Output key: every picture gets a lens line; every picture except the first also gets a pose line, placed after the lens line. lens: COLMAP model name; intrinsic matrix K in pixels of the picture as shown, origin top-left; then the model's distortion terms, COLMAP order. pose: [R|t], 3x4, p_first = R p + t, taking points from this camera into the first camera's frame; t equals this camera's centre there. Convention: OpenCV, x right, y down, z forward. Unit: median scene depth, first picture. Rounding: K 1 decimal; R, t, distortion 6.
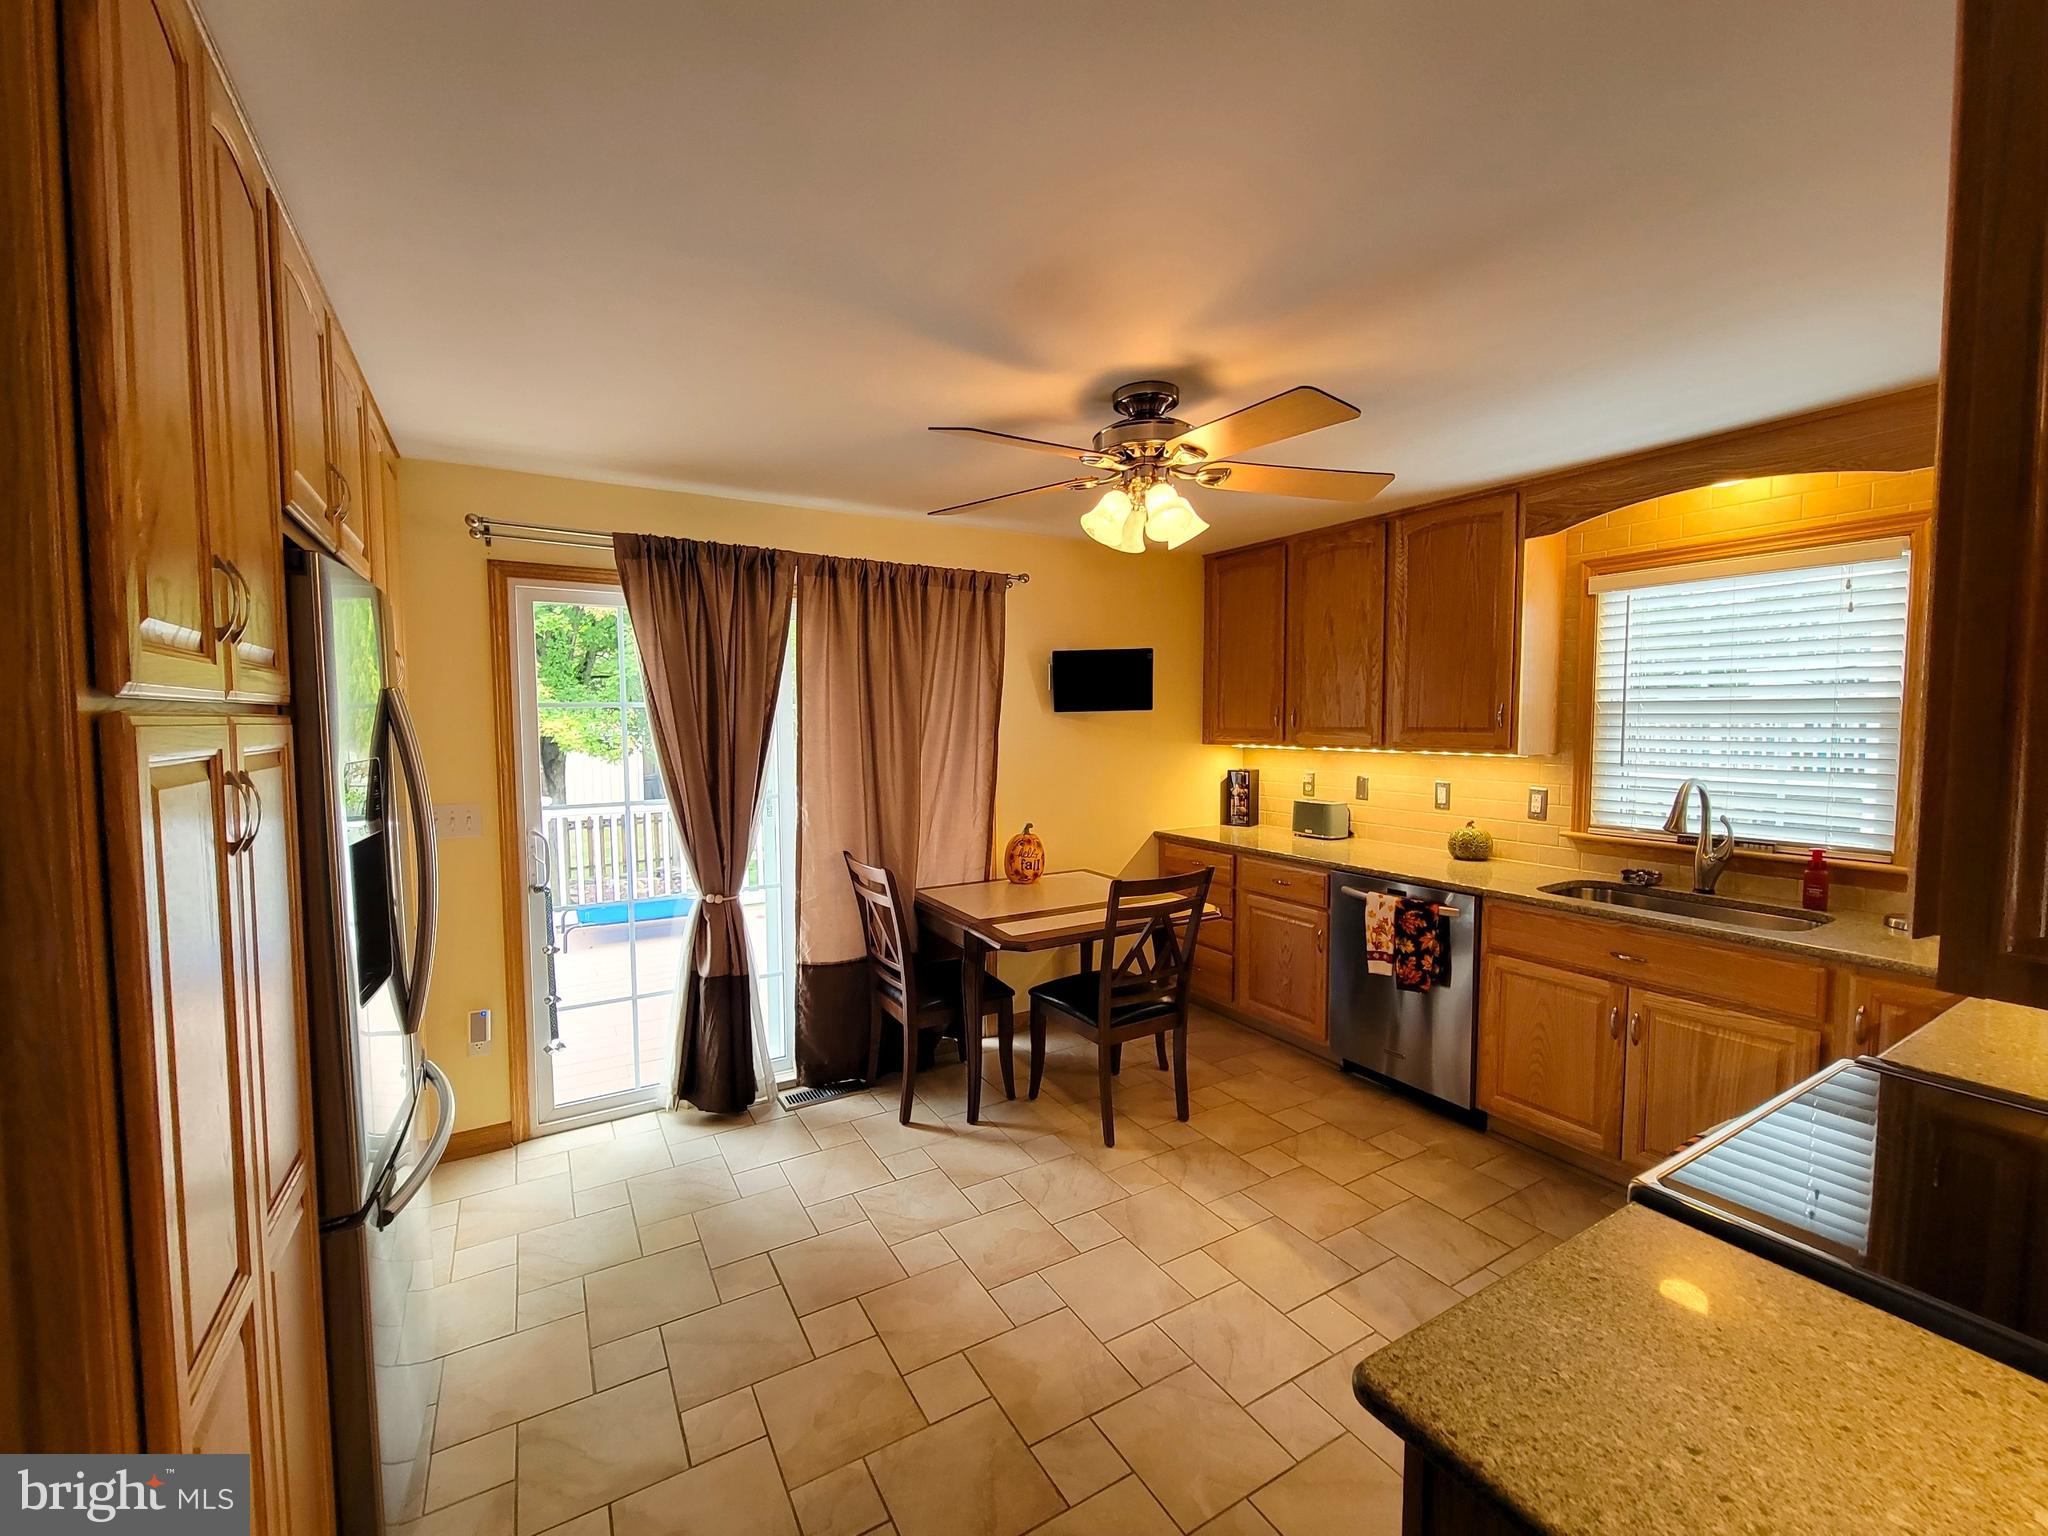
lens RADIAL K [[836.7, 0, 1014.6], [0, 836.7, 769.5], [0, 0, 1]] dist [0.002063, -0.000647]
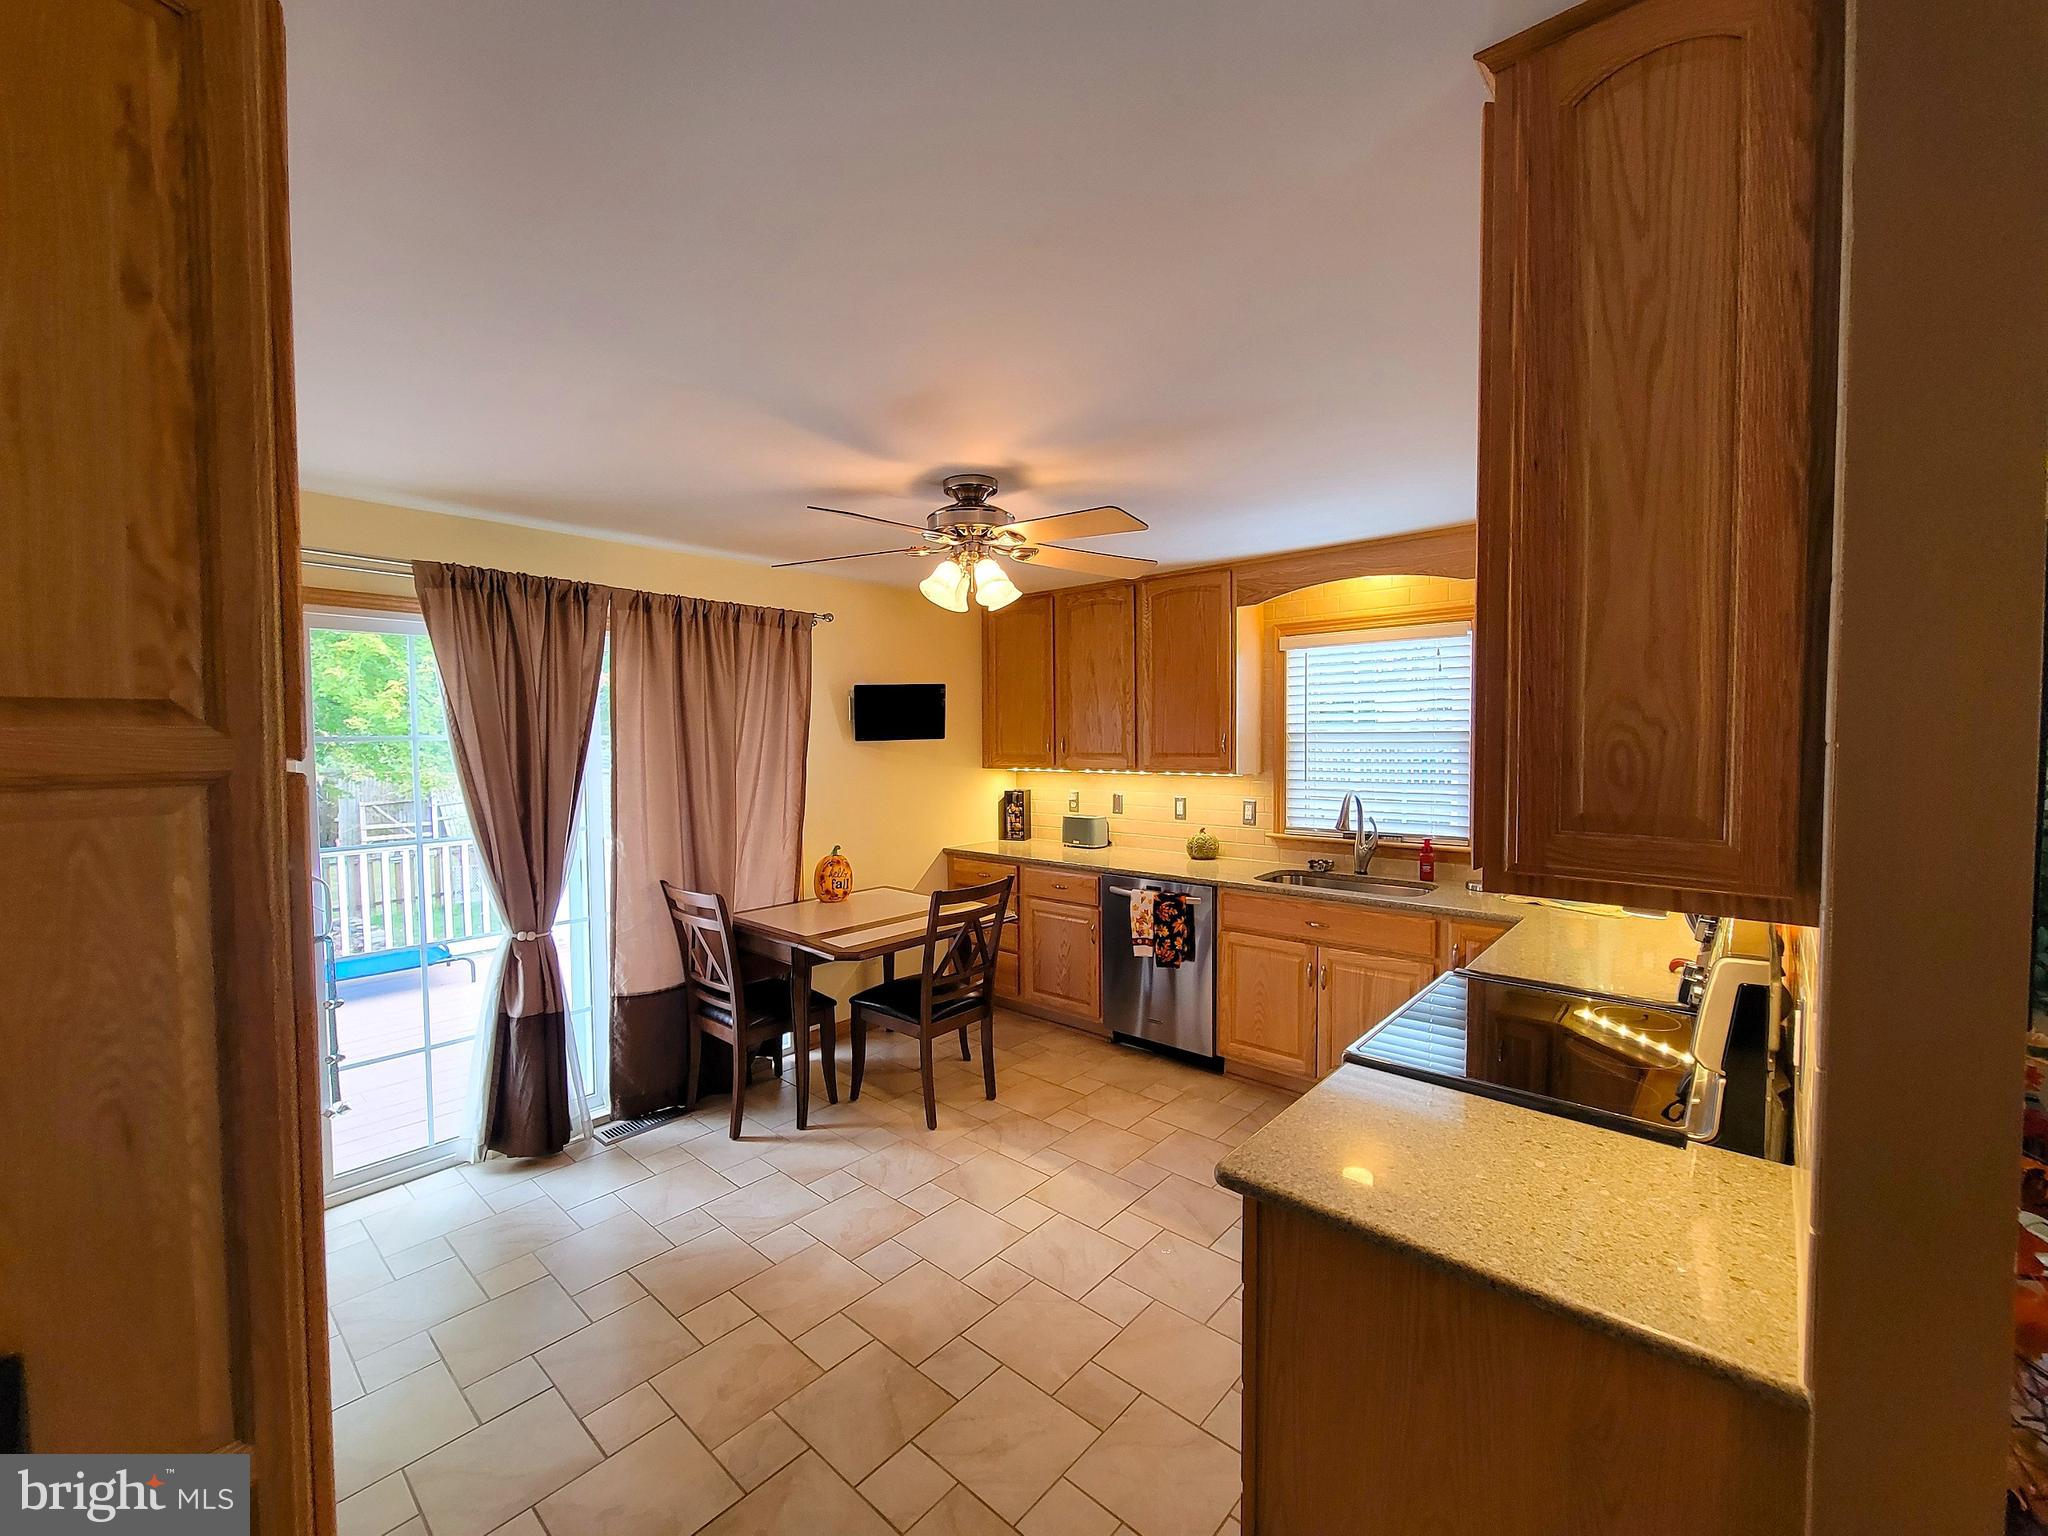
lens RADIAL K [[836.7, 0, 1016.9], [0, 836.7, 769.4], [0, 0, 1]] dist [0.002063, -0.000647]
pose [[0.950822, -0.015621, 0.309343, -0.115337], [0.023377, 0.999498, -0.021381, -0.005804], [-0.308853, 0.027561, 0.950710, -0.113344]]
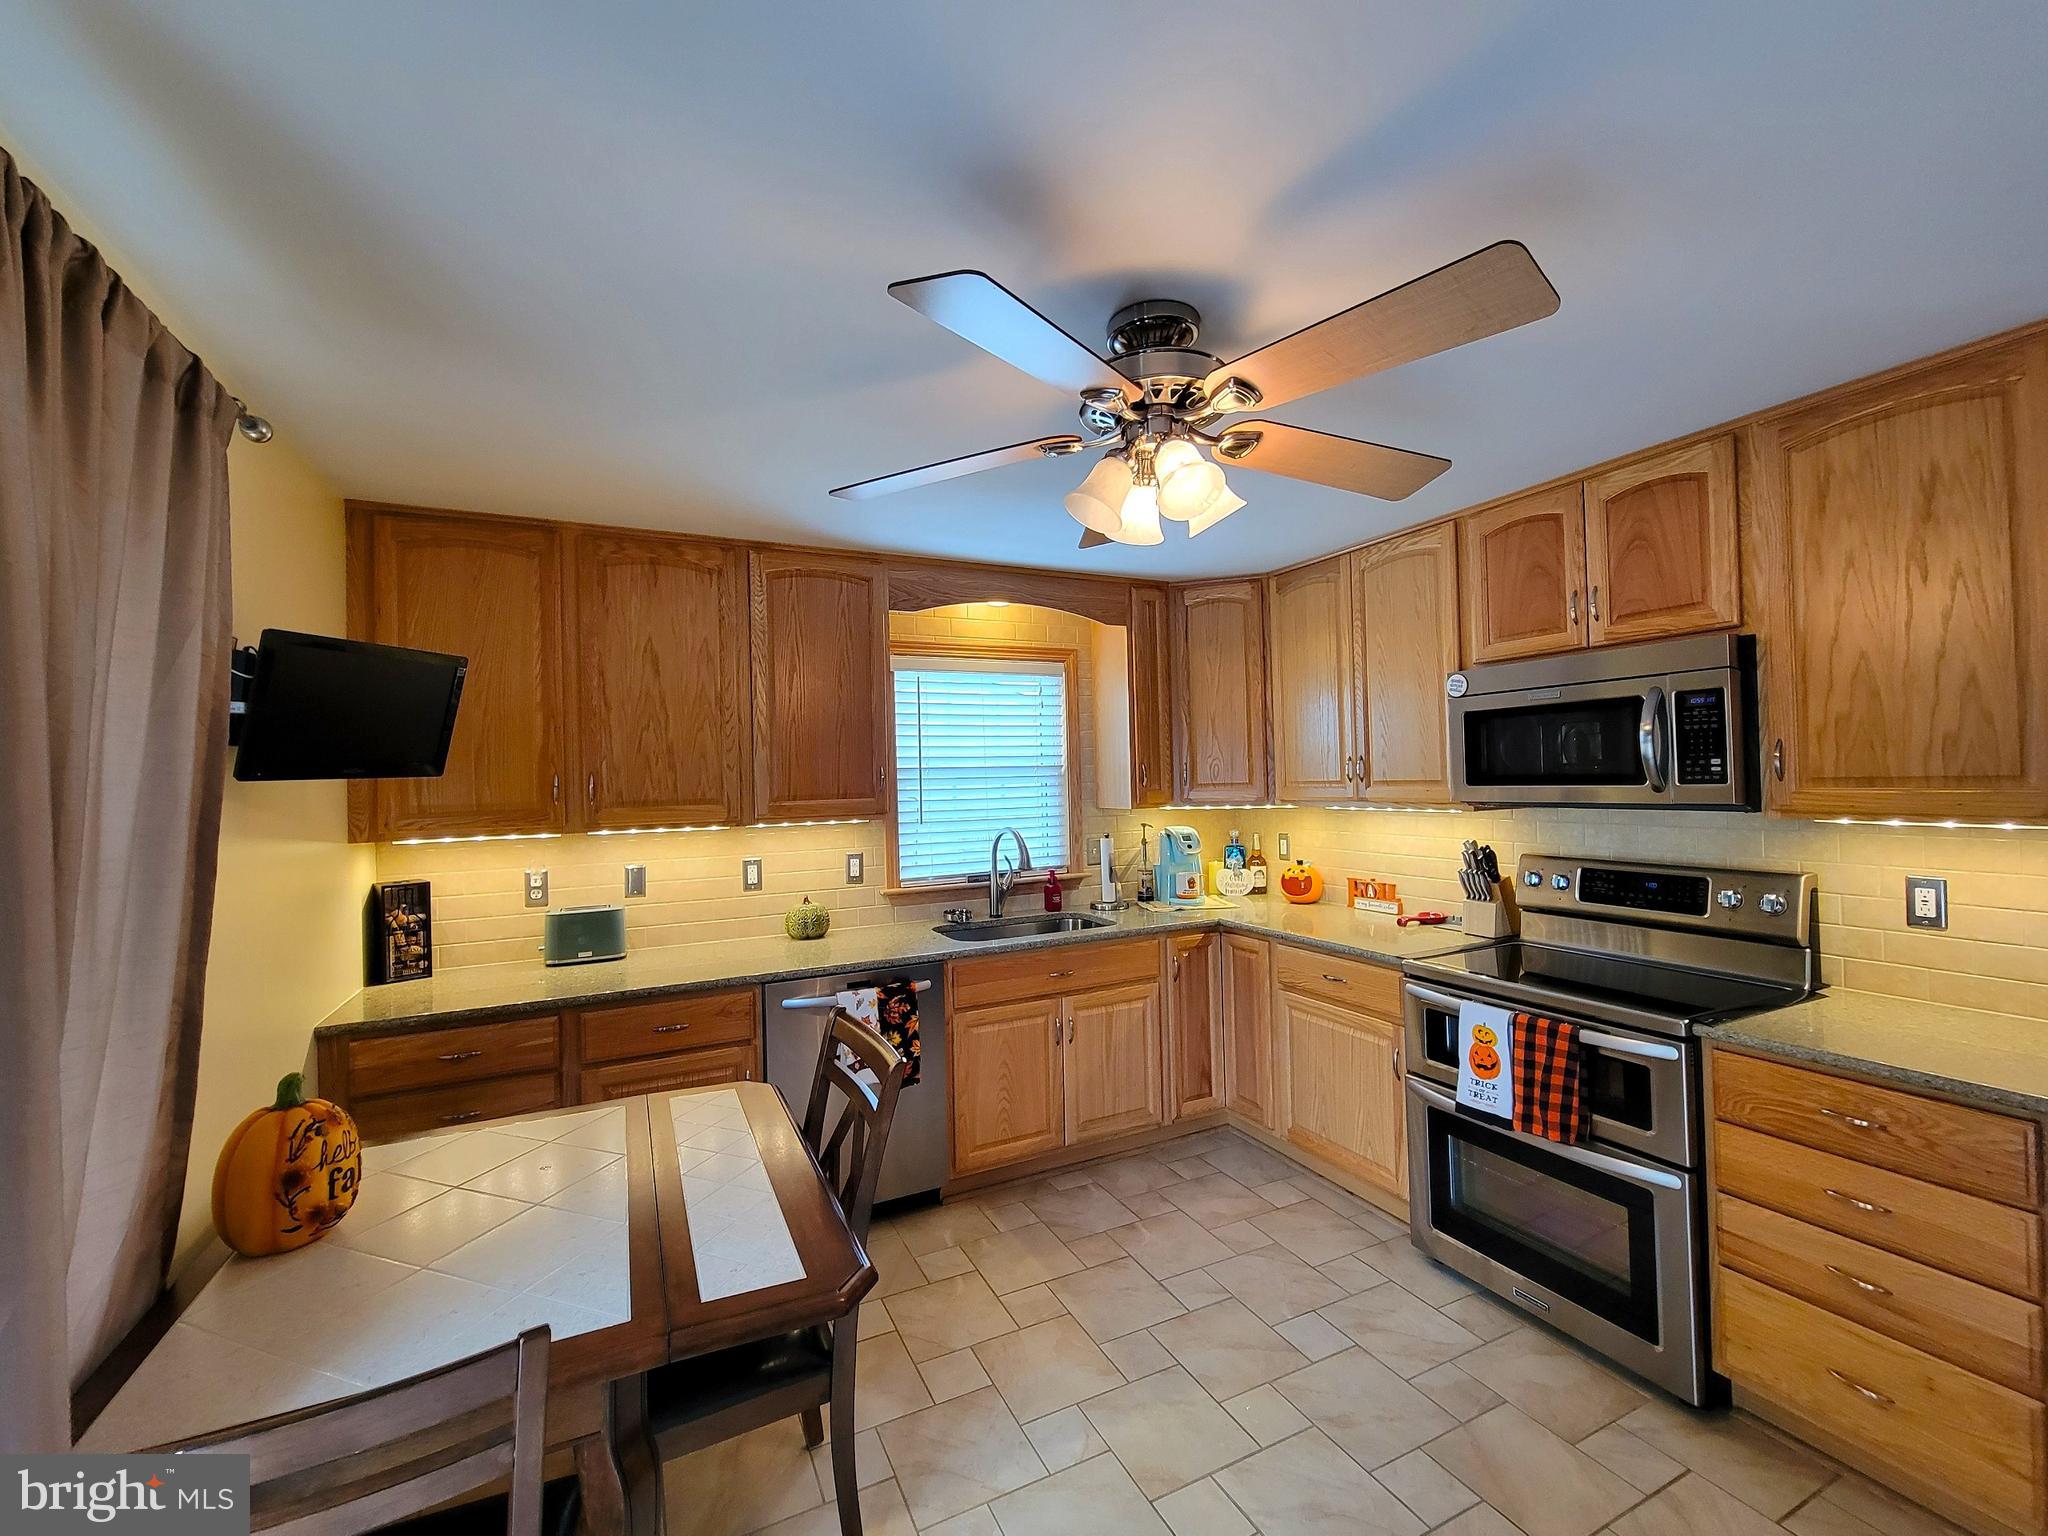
lens RADIAL K [[836.7, 0, 1011.5], [0, 836.7, 767.9], [0, 0, 1]] dist [0.002063, -0.000647]
pose [[0.084955, 0.015535, 0.996264, -0.411762], [0.088154, 0.995840, -0.023045, -0.043665], [-0.992477, 0.089783, 0.083232, 0.790596]]
